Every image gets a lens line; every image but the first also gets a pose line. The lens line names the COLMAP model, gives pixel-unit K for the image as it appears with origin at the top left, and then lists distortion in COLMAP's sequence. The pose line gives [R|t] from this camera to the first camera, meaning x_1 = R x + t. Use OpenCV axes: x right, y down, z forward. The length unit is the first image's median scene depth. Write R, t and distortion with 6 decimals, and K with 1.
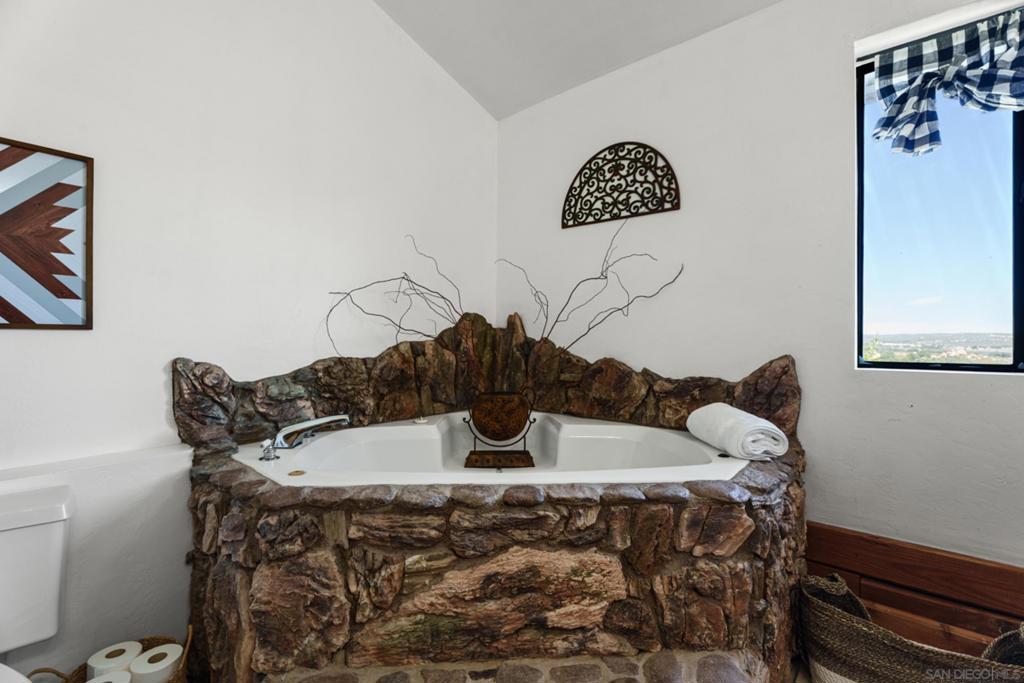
lens RADIAL K [[459.1, 0, 506.2], [0, 459.1, 338.3], [0, 0, 1]] dist [0.002795, -0.000628]
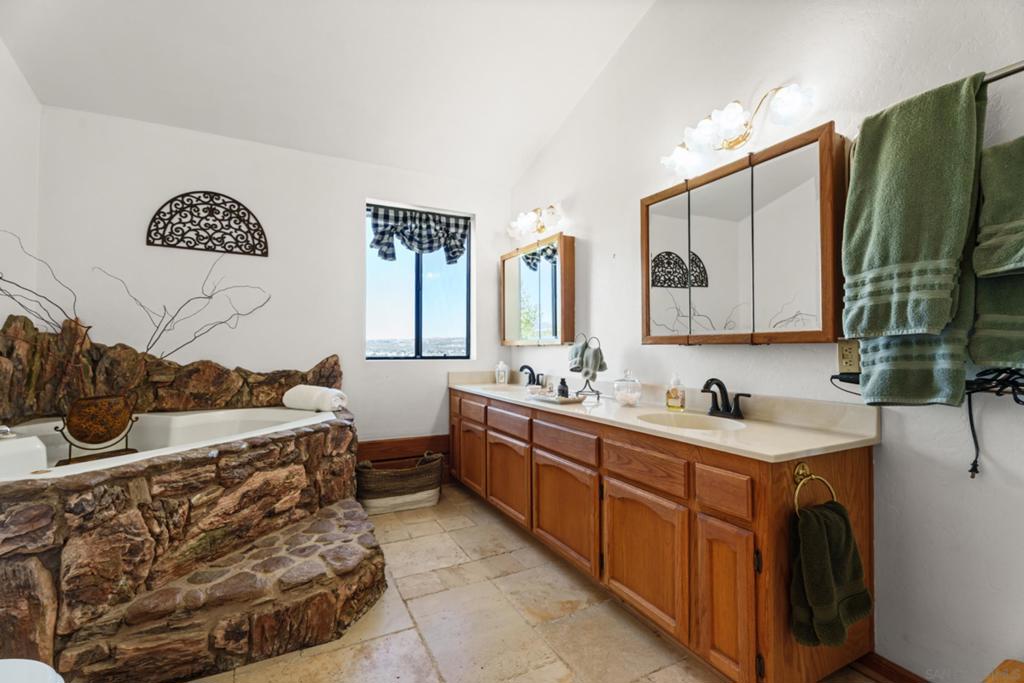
lens RADIAL K [[459.1, 0, 513.0], [0, 459.1, 344.4], [0, 0, 1]] dist [0.002795, -0.000628]
pose [[0.369915, 0.003081, 0.929061, -0.854826], [-0.004930, 0.999987, -0.001354, -0.004295], [-0.929053, -0.004079, 0.369925, -0.334451]]
